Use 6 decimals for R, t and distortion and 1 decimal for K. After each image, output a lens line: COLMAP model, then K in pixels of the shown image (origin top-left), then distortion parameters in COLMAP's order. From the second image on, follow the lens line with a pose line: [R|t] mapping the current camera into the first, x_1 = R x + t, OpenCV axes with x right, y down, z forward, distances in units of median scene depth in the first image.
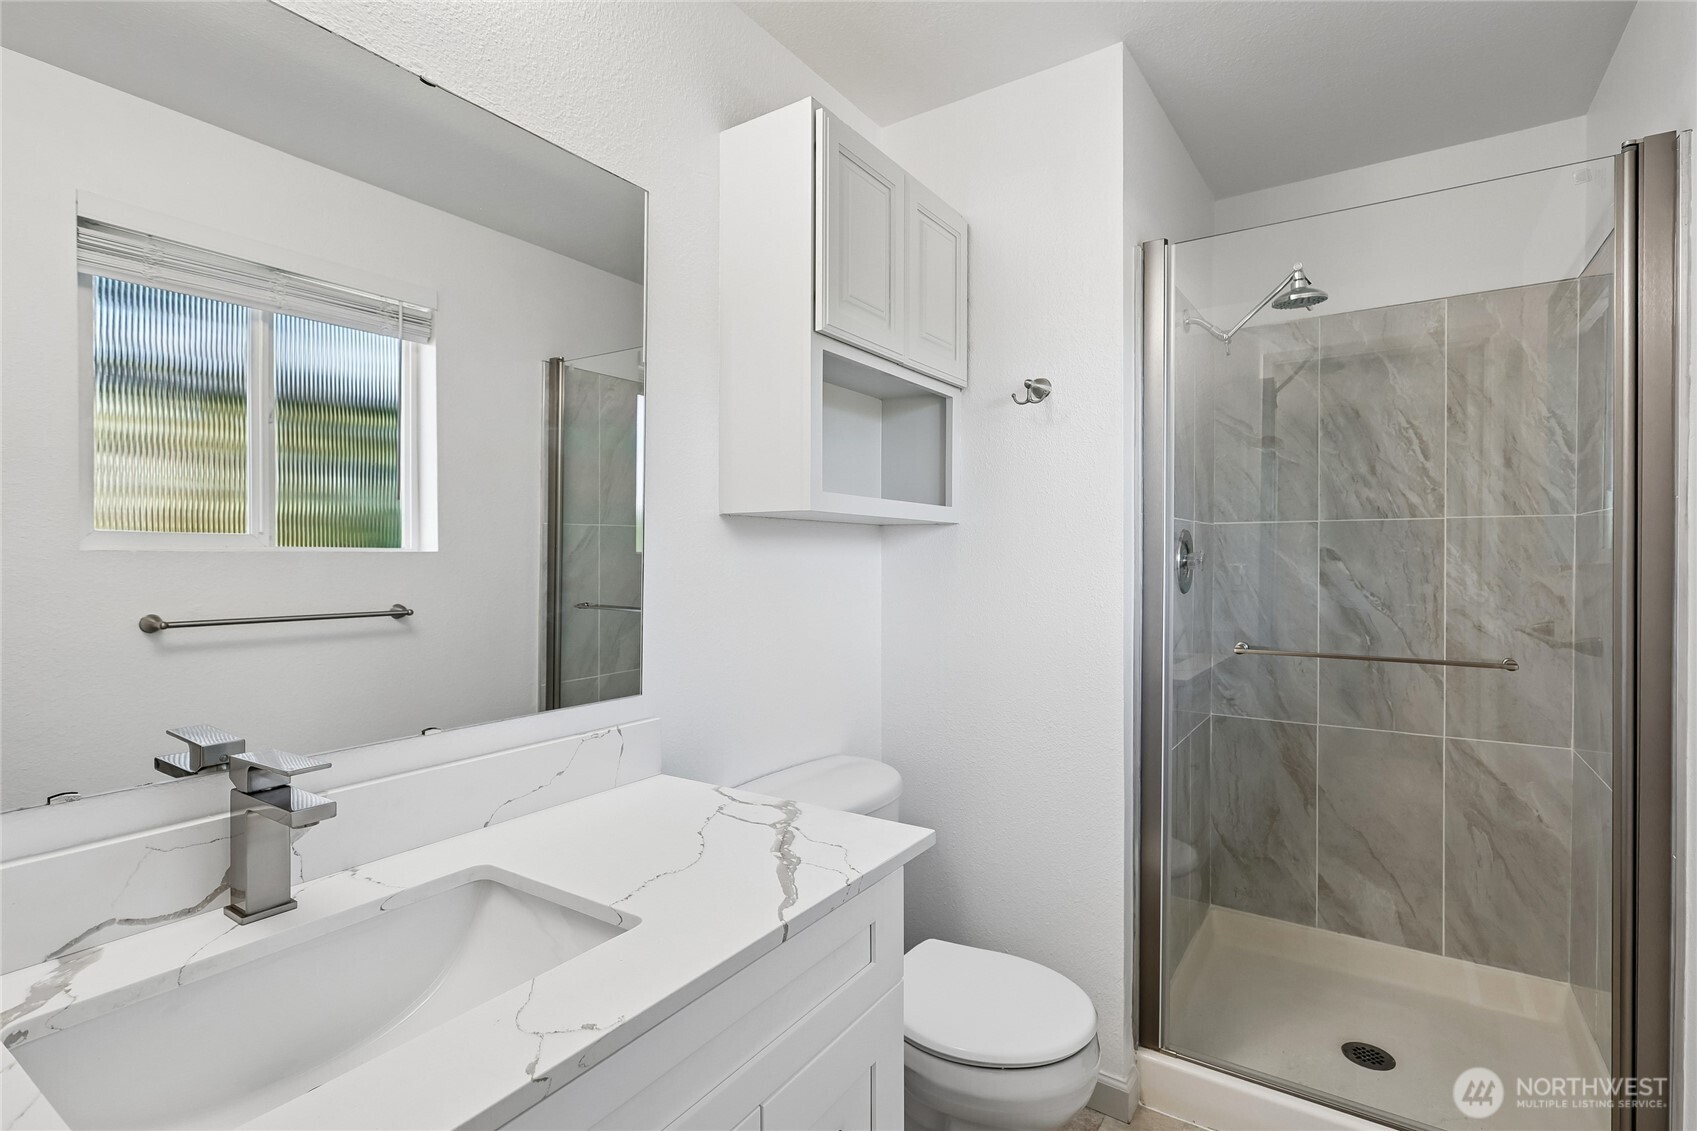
lens RADIAL K [[808.3, 0, 848.5], [0, 808.3, 565.5], [0, 0, 1]] dist [0.000937, 0.000134]
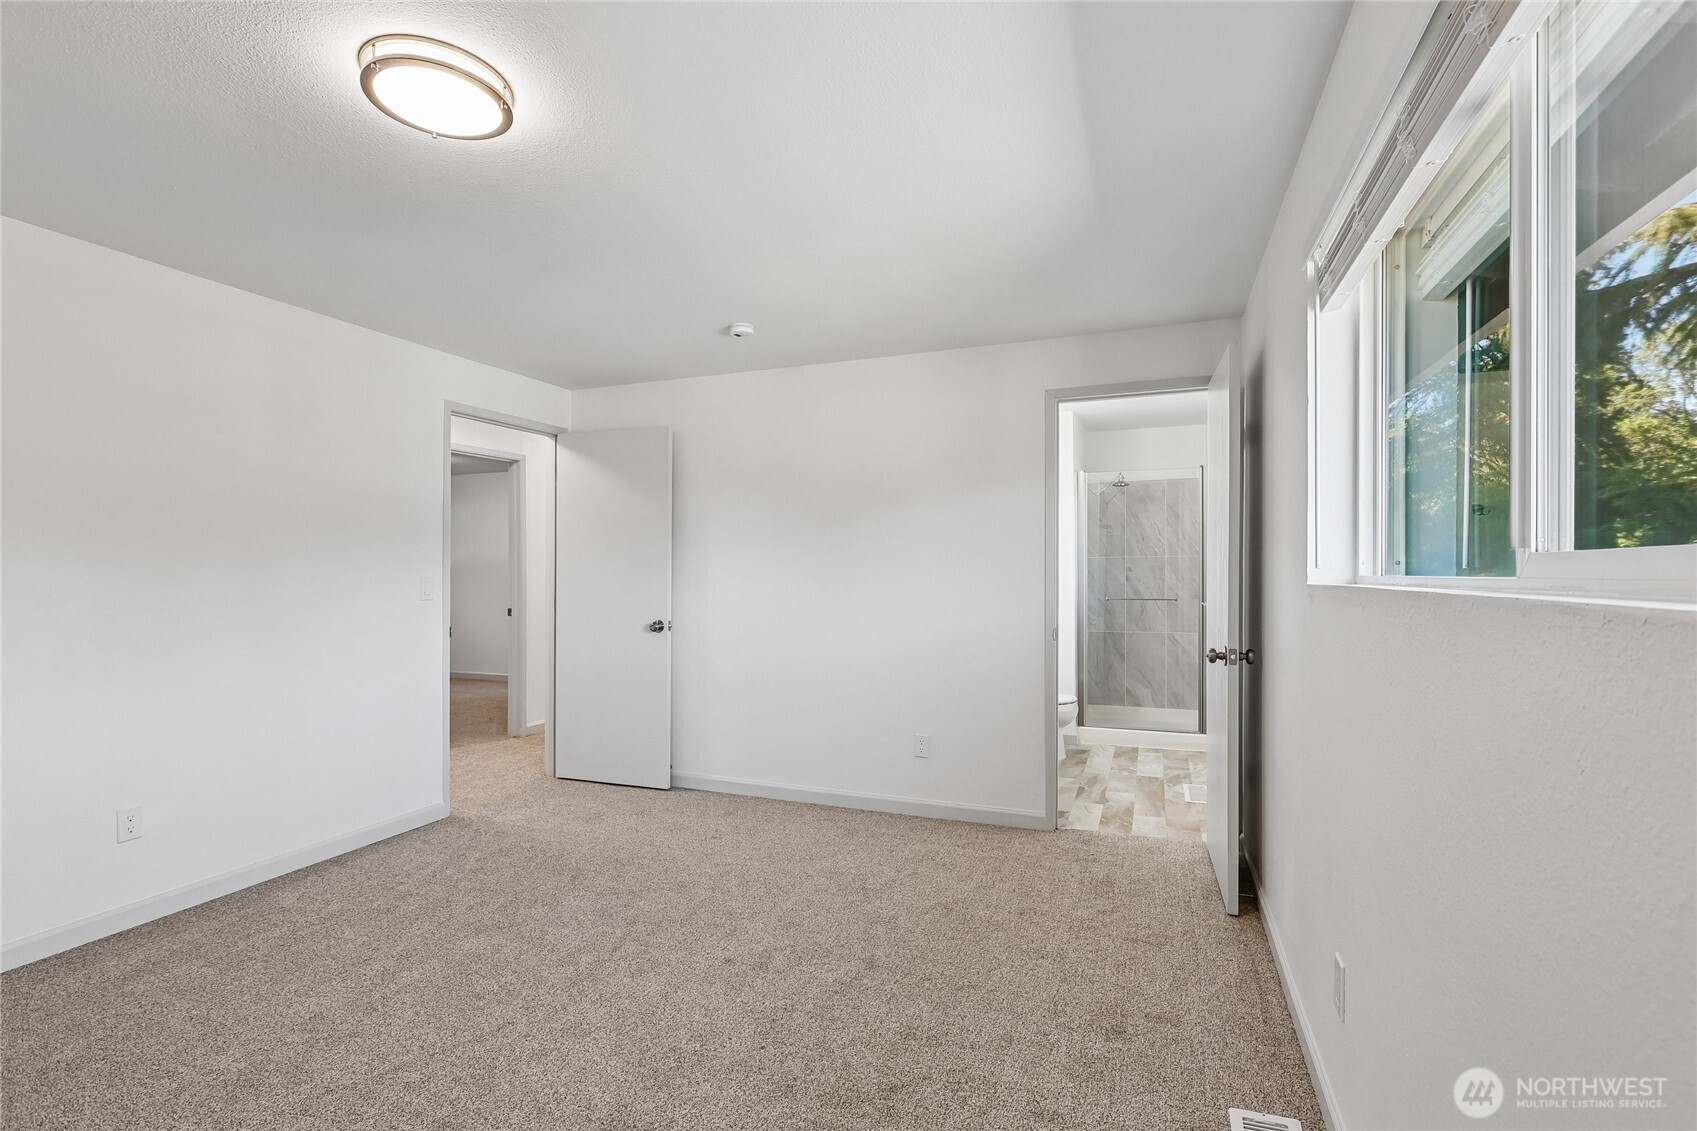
lens RADIAL K [[777.0, 0, 848.5], [0, 777.0, 565.5], [0, 0, 1]] dist [-0.000930, -0.000106]
pose [[0.978440, 0.001817, 0.206525, -0.892576], [0.000873, 0.999916, -0.012931, 0.006824], [-0.206531, 0.012833, 0.978356, -1.400772]]
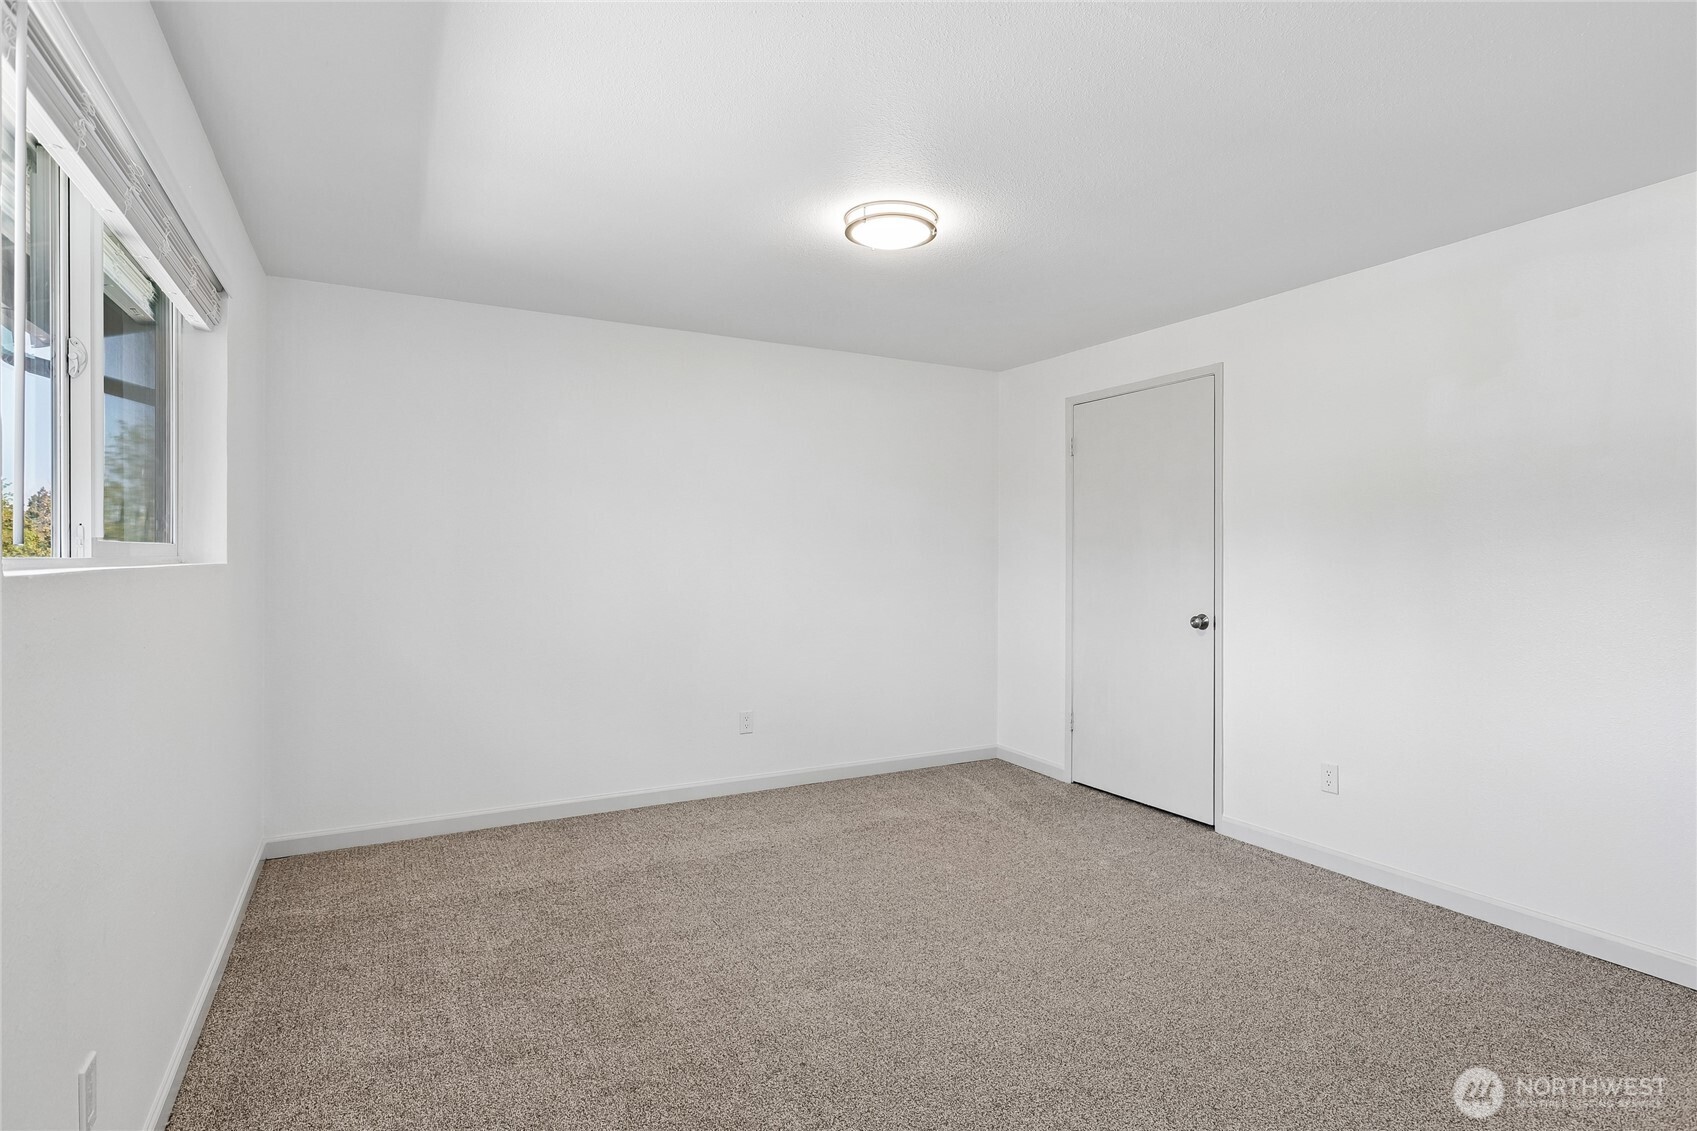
lens RADIAL K [[829.0, 0, 848.5], [0, 829.0, 565.5], [0, 0, 1]] dist [0.000111, 0.000045]
pose [[-0.455205, 0.007779, -0.890353, 2.656602], [-0.006952, 0.999900, 0.012290, -0.014717], [0.890360, 0.011784, -0.455105, 4.107192]]
